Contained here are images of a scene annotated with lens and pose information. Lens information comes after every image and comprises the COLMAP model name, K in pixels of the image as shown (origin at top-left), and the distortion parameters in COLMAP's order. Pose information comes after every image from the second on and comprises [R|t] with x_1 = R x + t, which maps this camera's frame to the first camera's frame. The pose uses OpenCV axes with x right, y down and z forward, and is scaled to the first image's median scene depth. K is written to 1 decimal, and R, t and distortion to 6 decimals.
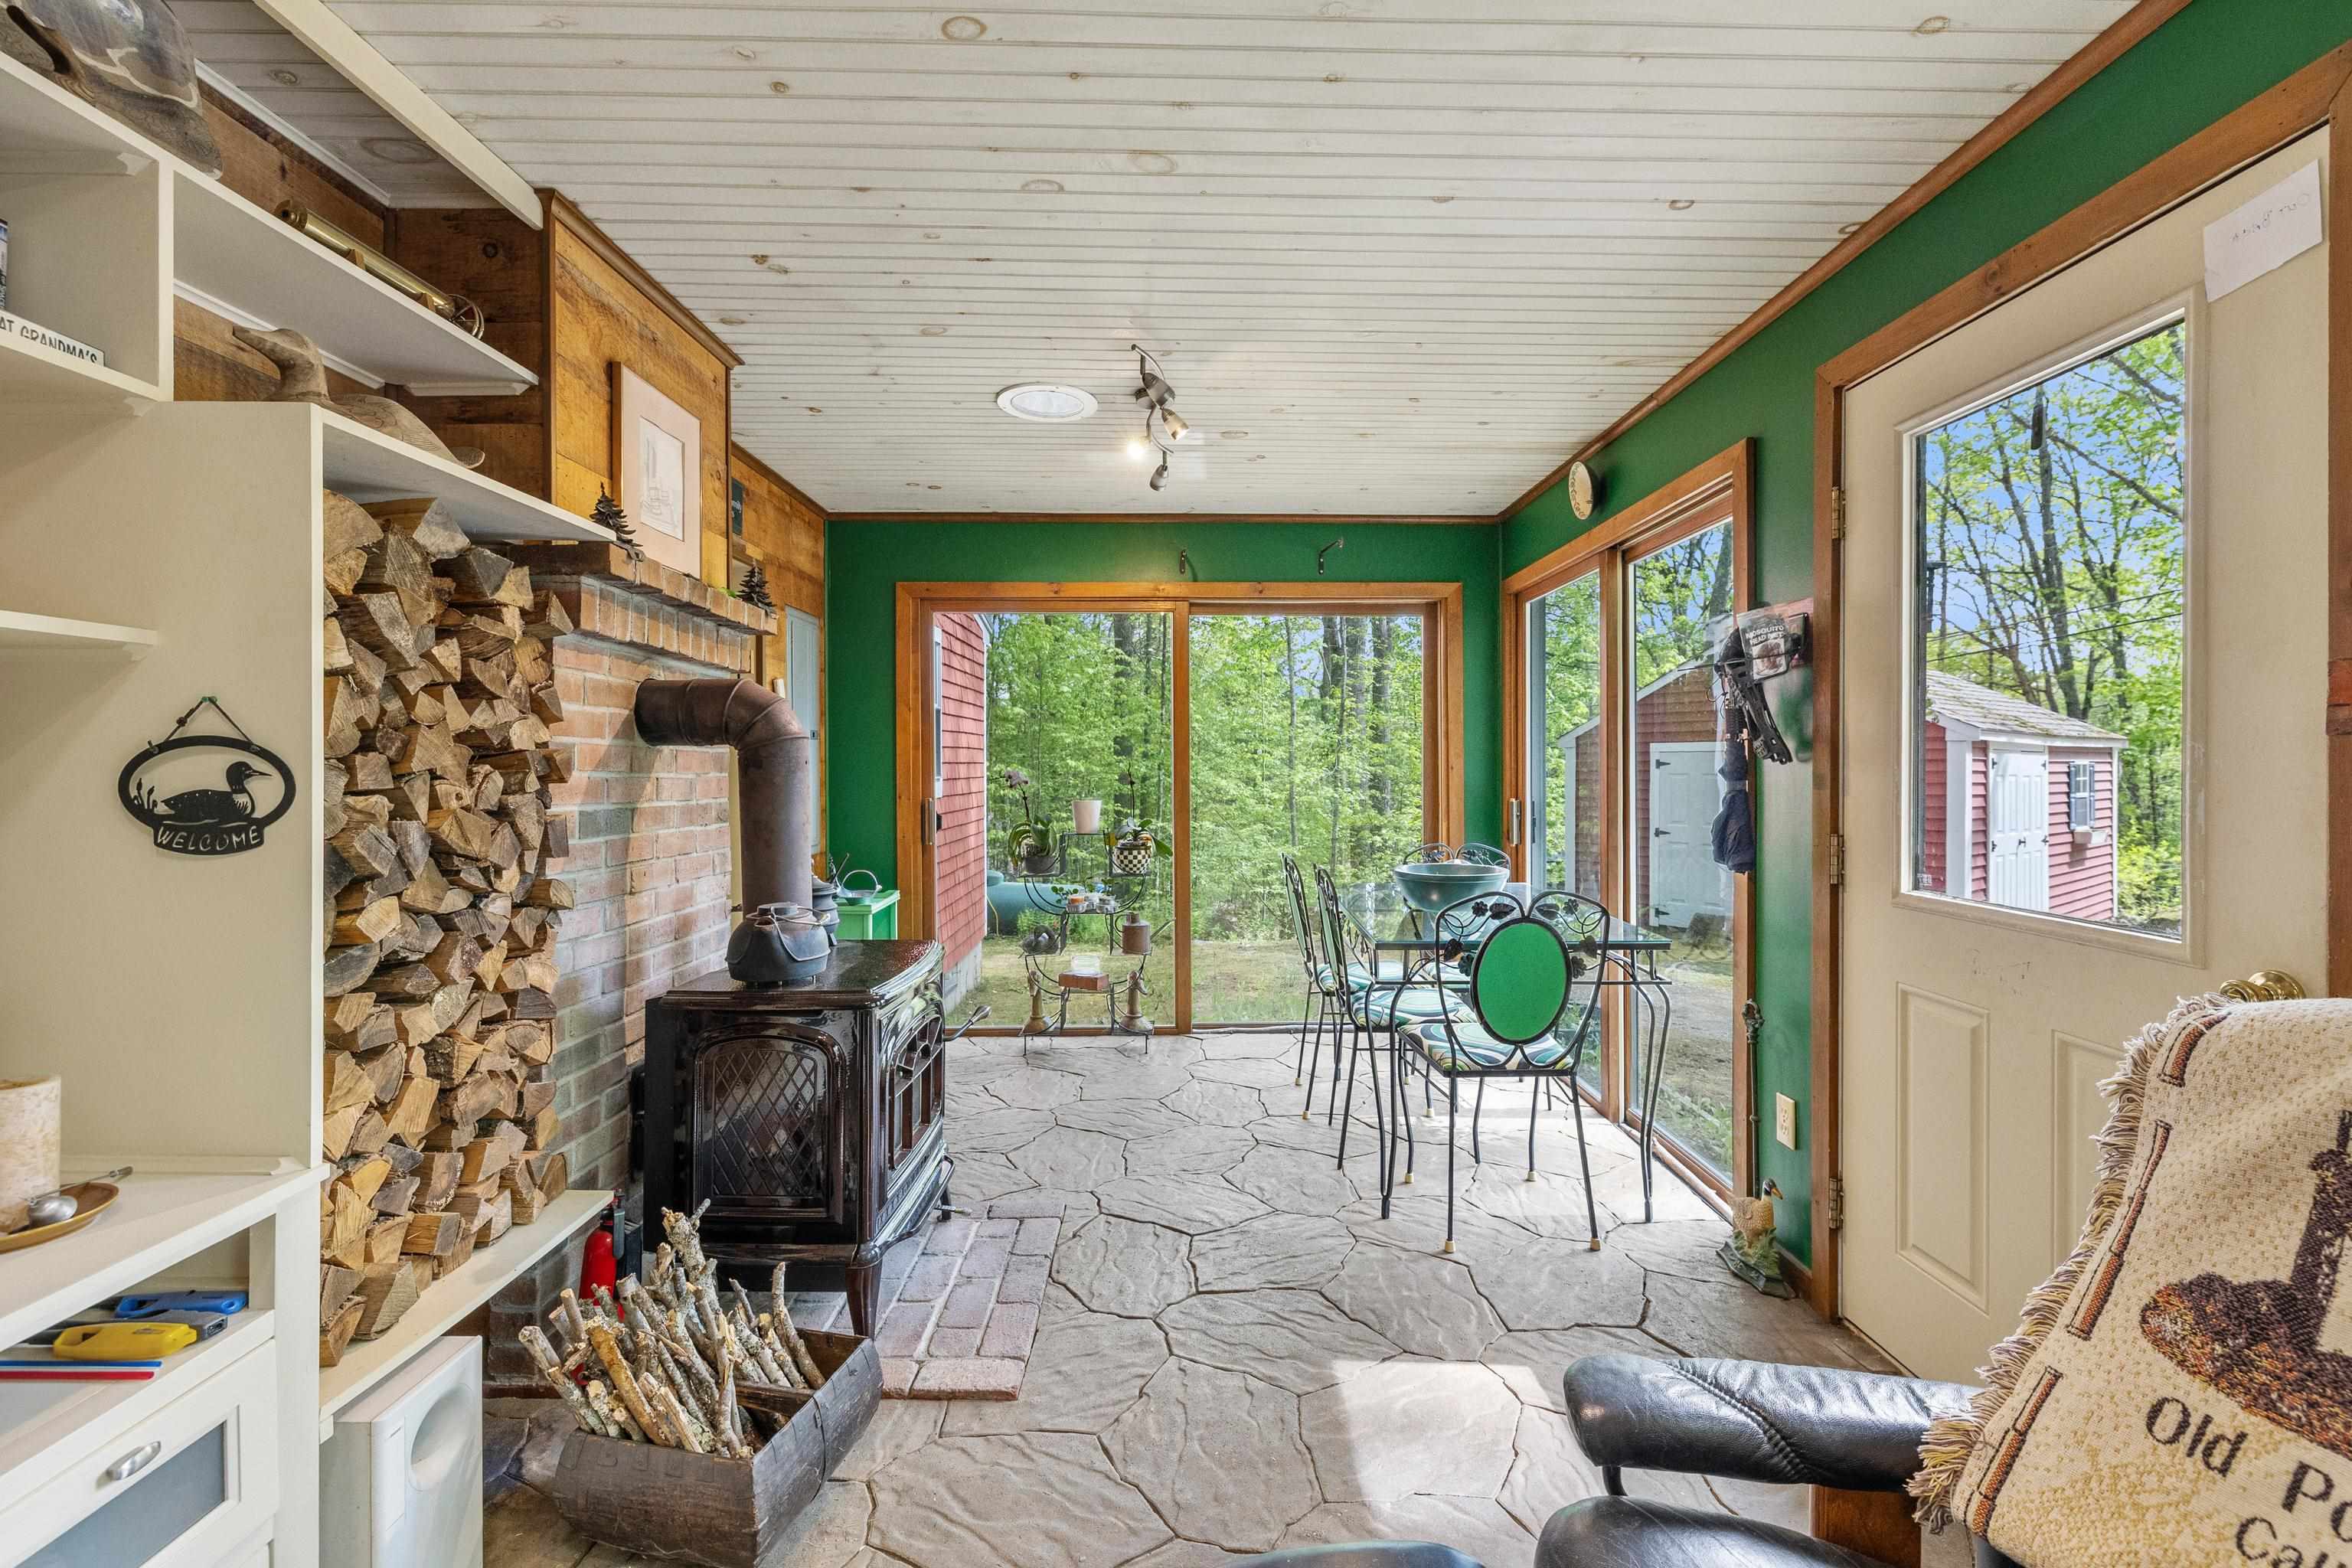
lens RADIAL K [[1012.0, 0, 1175.4], [0, 1012.0, 767.7], [0, 0, 1]] dist [-0.001244, -0.000218]
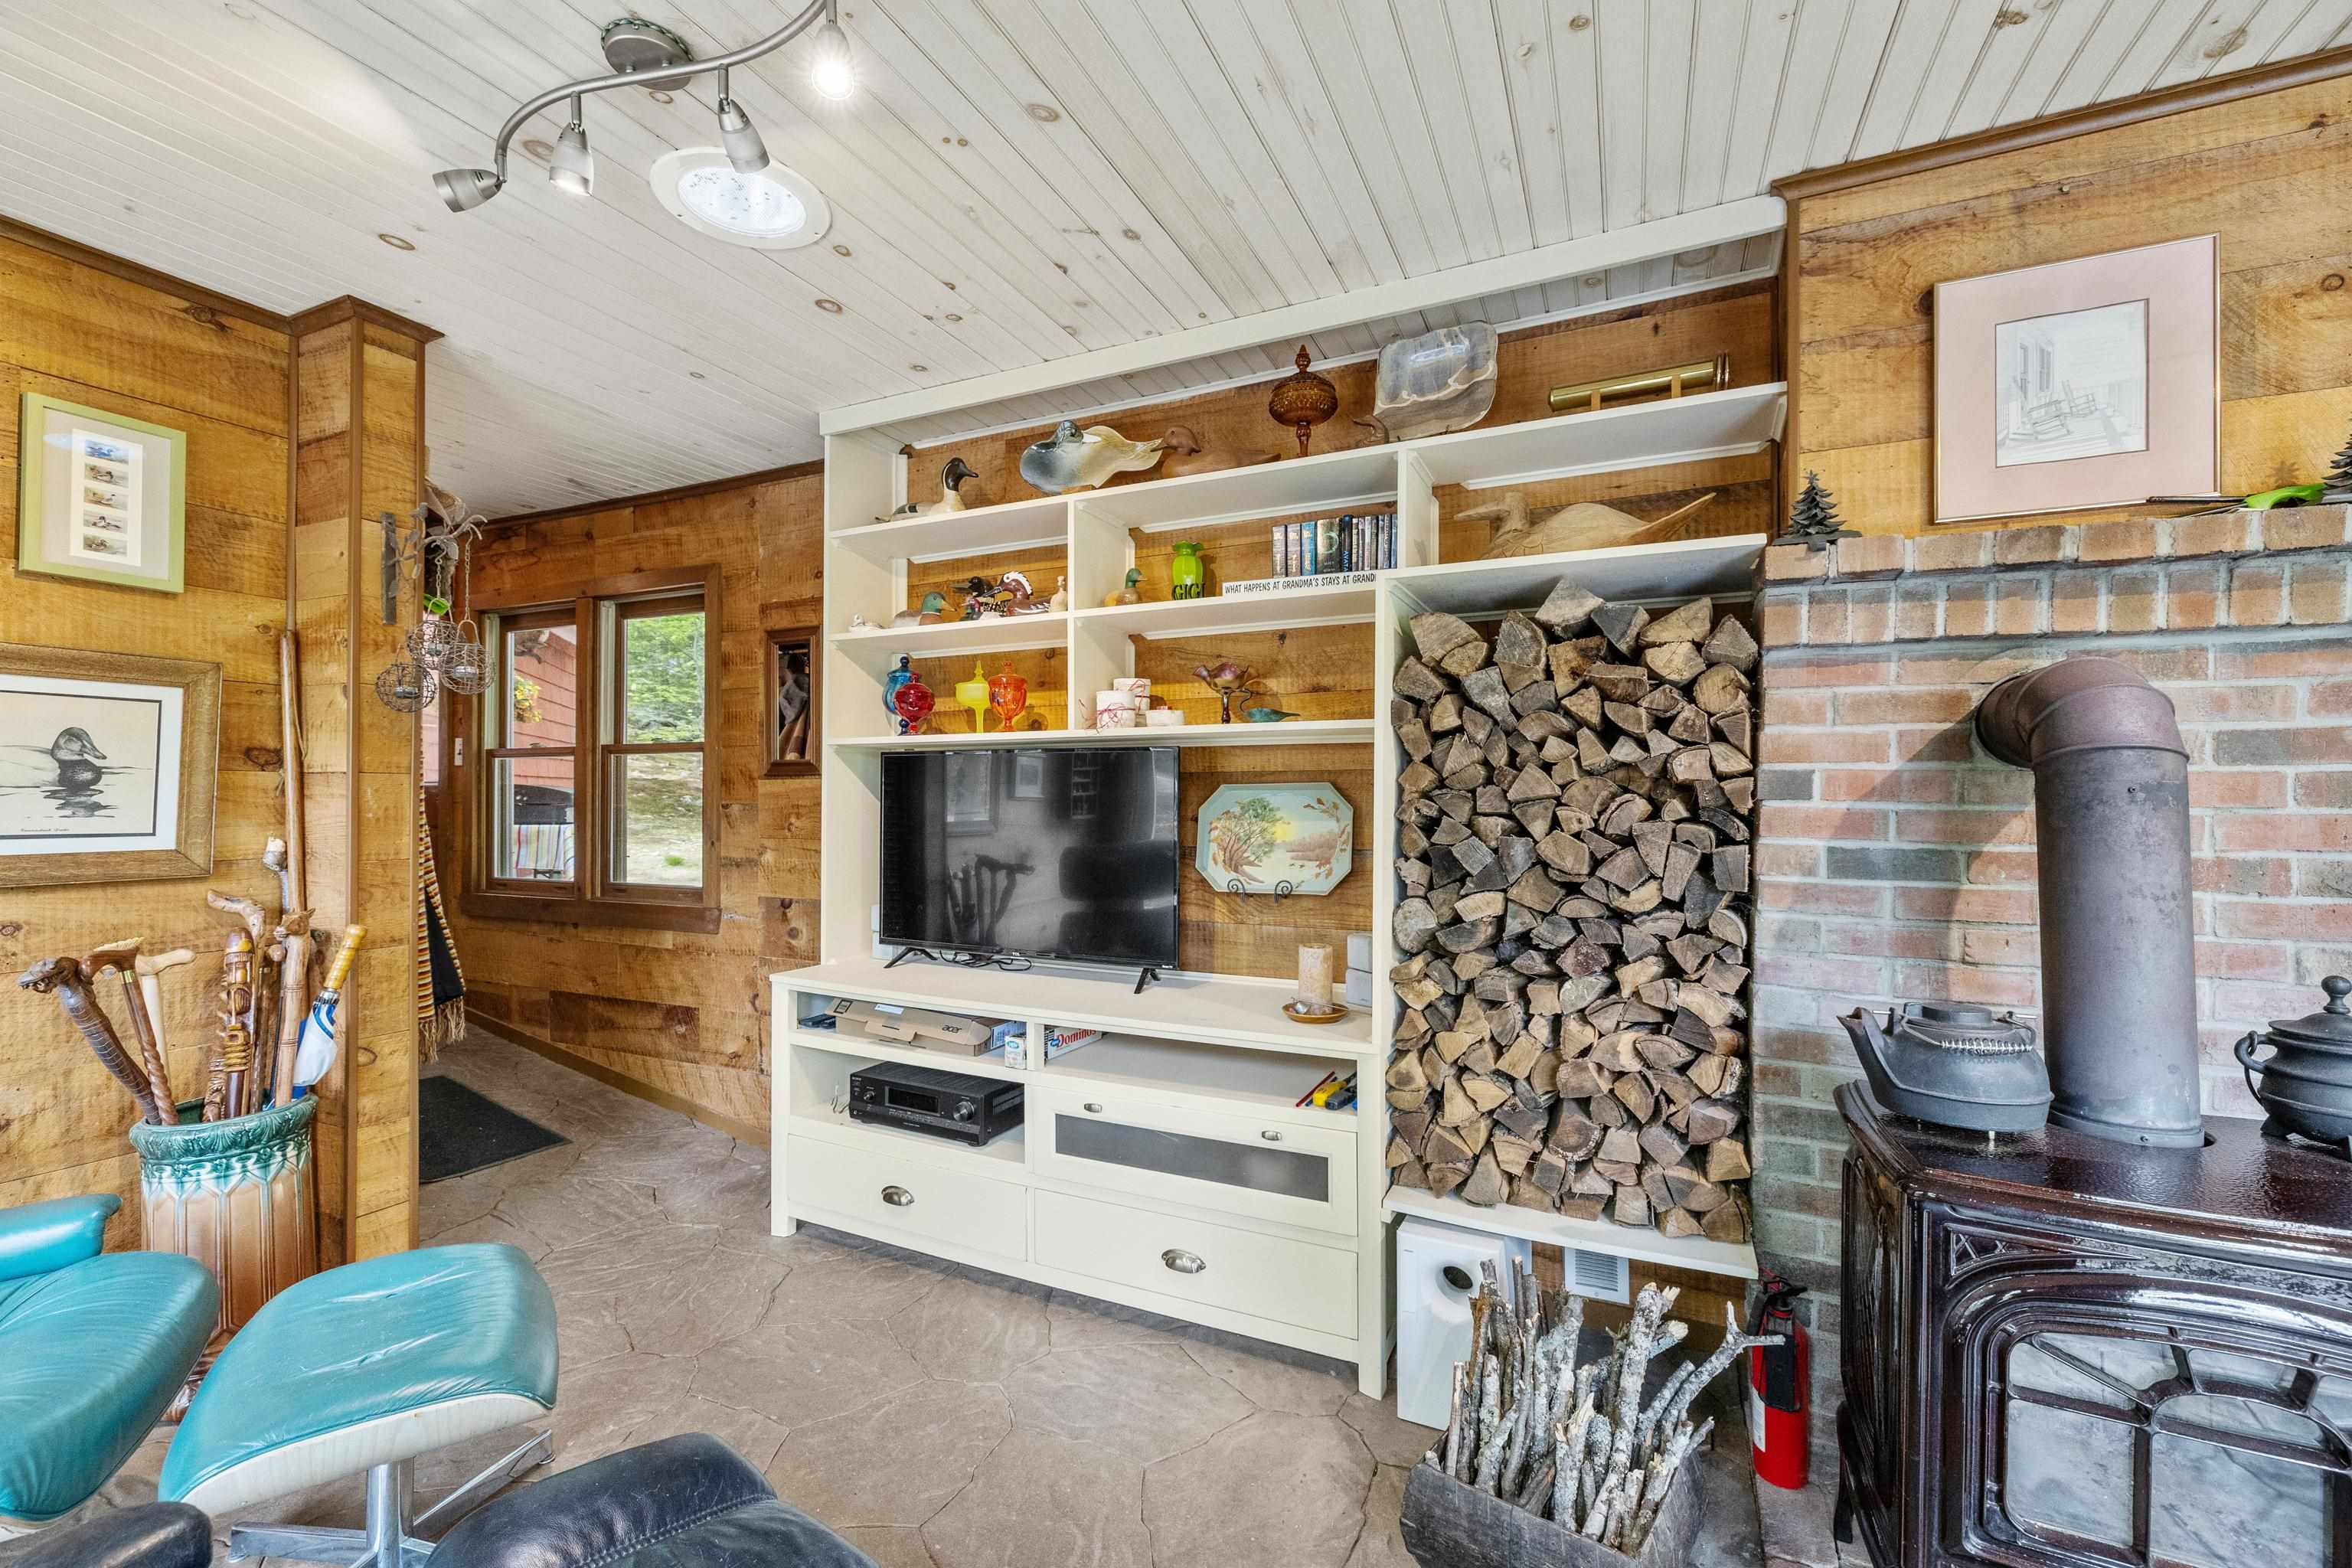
lens RADIAL K [[975.9, 0, 1164.6], [0, 975.9, 792.1], [0, 0, 1]] dist [0.000783, 0.000151]
pose [[-0.447614, -0.004596, -0.894215, 0.517672], [-0.003285, 0.999988, -0.003495, 0.000145], [0.894221, 0.001373, -0.447624, 1.046656]]
